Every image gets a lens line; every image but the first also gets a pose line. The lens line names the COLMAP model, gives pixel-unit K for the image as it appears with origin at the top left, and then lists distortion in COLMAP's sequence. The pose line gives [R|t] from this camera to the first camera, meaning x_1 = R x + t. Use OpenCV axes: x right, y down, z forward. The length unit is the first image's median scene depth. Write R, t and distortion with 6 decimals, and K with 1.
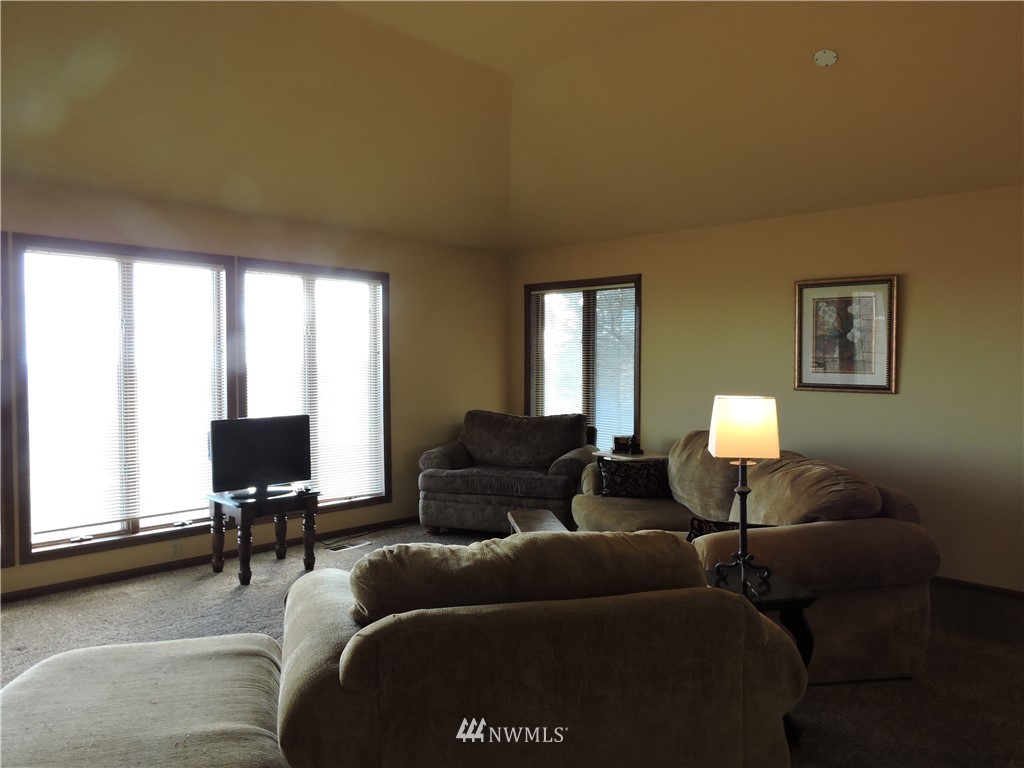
lens RADIAL K [[725.7, 0, 514.4], [0, 725.7, 384.2], [0, 0, 1]] dist [-0.012480, 0.001611]
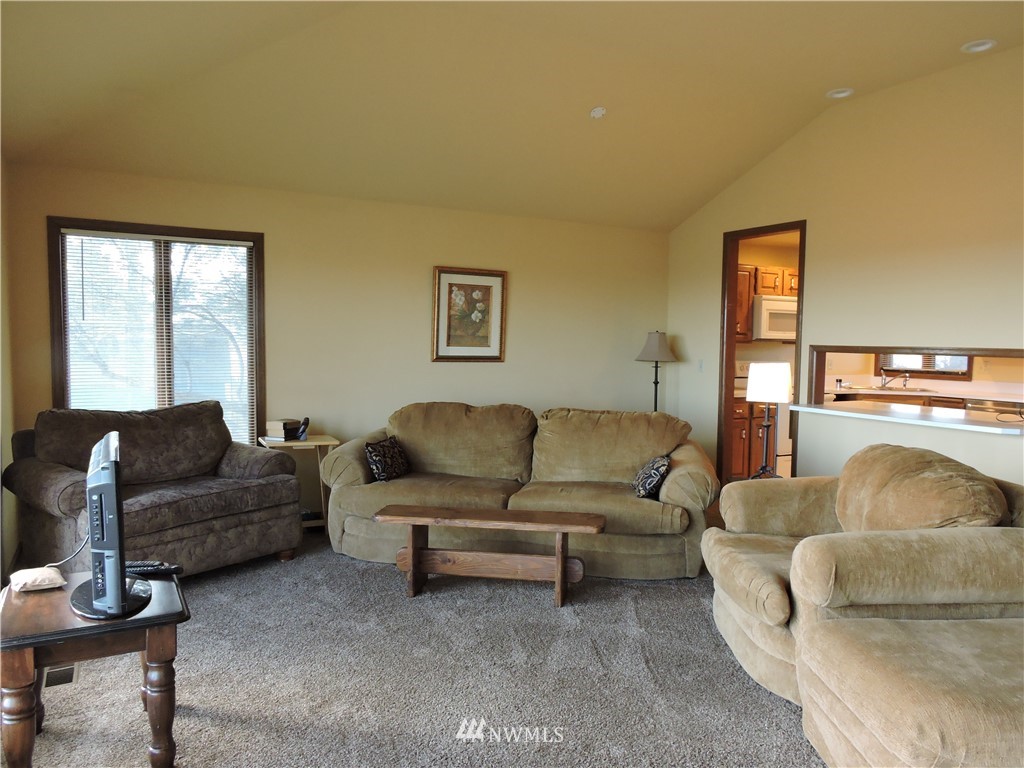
lens RADIAL K [[725.7, 0, 514.4], [0, 725.7, 385.5], [0, 0, 1]] dist [-0.012480, 0.001611]
pose [[0.297730, -0.057704, 0.952905, -0.671452], [0.019210, 0.998332, 0.054452, -0.014216], [-0.954457, 0.002094, 0.298342, 0.542412]]
